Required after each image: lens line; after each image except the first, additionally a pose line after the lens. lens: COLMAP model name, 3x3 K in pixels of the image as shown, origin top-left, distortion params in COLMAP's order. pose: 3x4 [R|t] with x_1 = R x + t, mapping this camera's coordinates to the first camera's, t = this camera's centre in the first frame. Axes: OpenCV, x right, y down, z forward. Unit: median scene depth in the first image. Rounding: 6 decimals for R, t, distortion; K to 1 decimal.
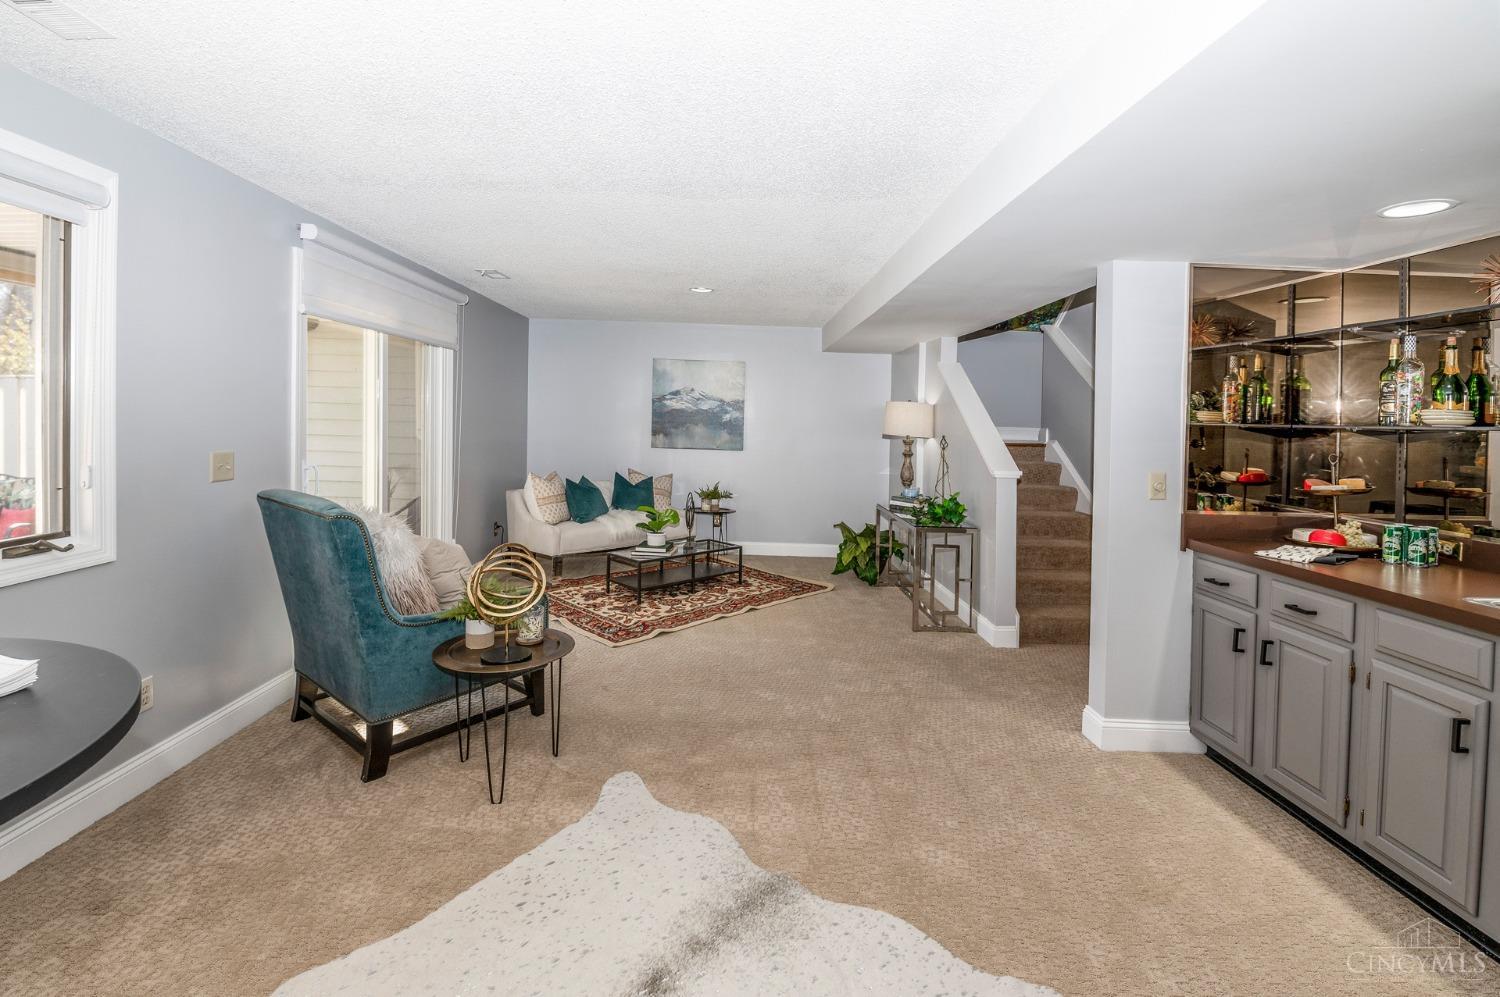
lens RADIAL K [[658.7, 0, 729.0], [0, 658.7, 455.5], [0, 0, 1]] dist [-0.000939, -0.000137]
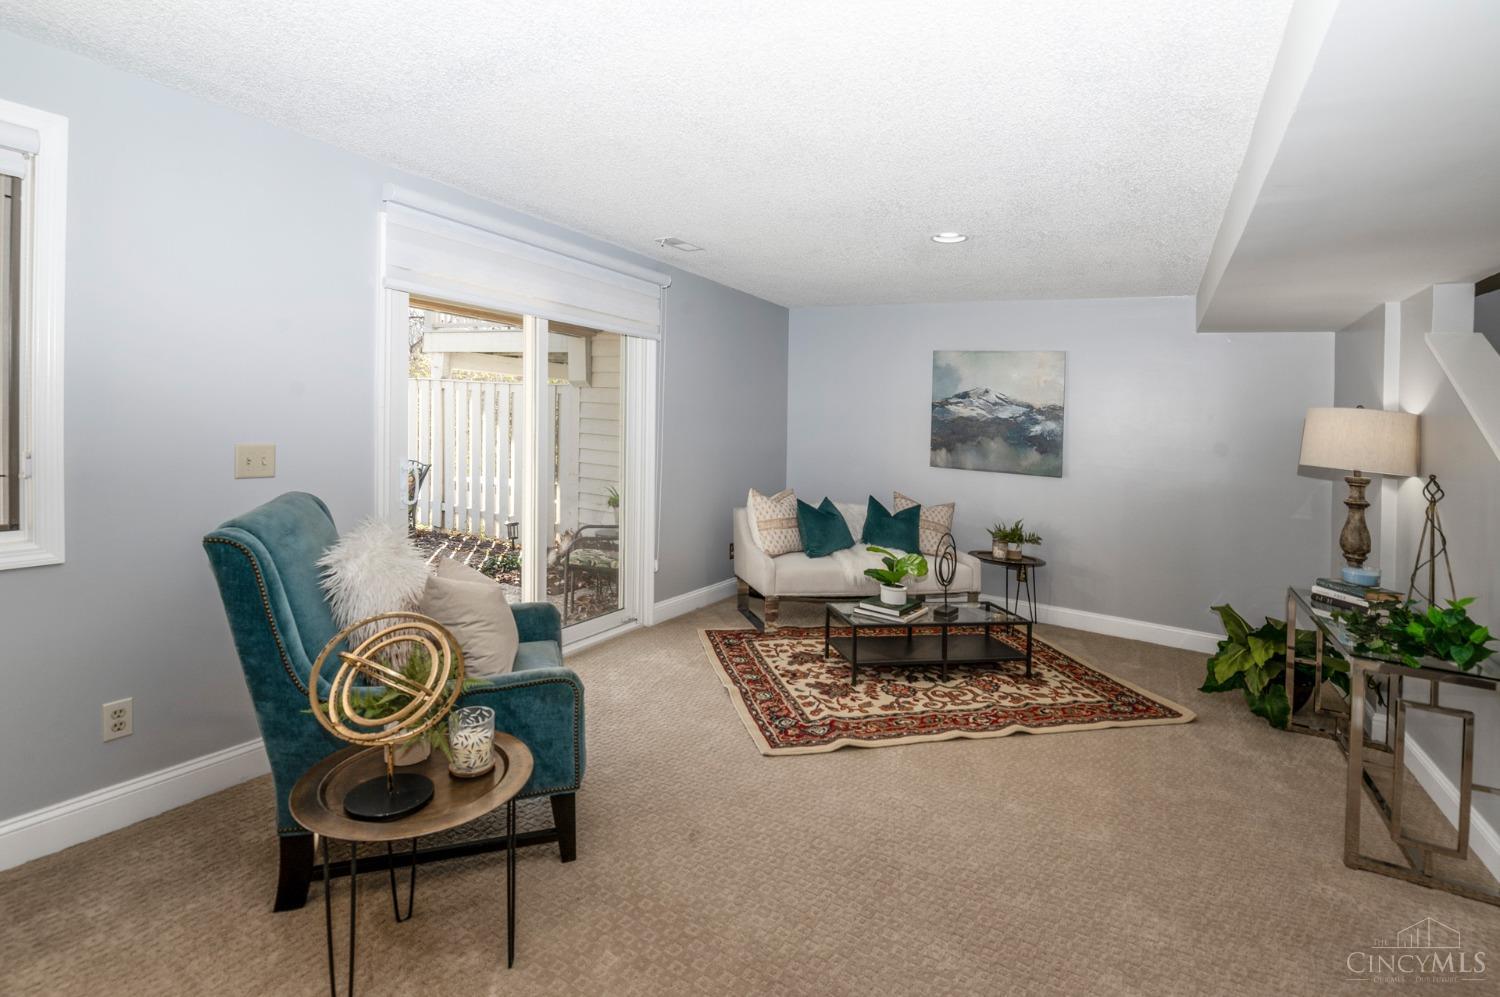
lens RADIAL K [[663.9, 0, 749.8], [0, 663.9, 423.1], [0, 0, 1]] dist [-0.001549, -0.008724]
pose [[0.862710, 0.021358, -0.505249, 0.109479], [-0.055107, 0.997128, -0.051944, -0.012443], [0.502688, 0.072656, 0.861409, 0.265408]]
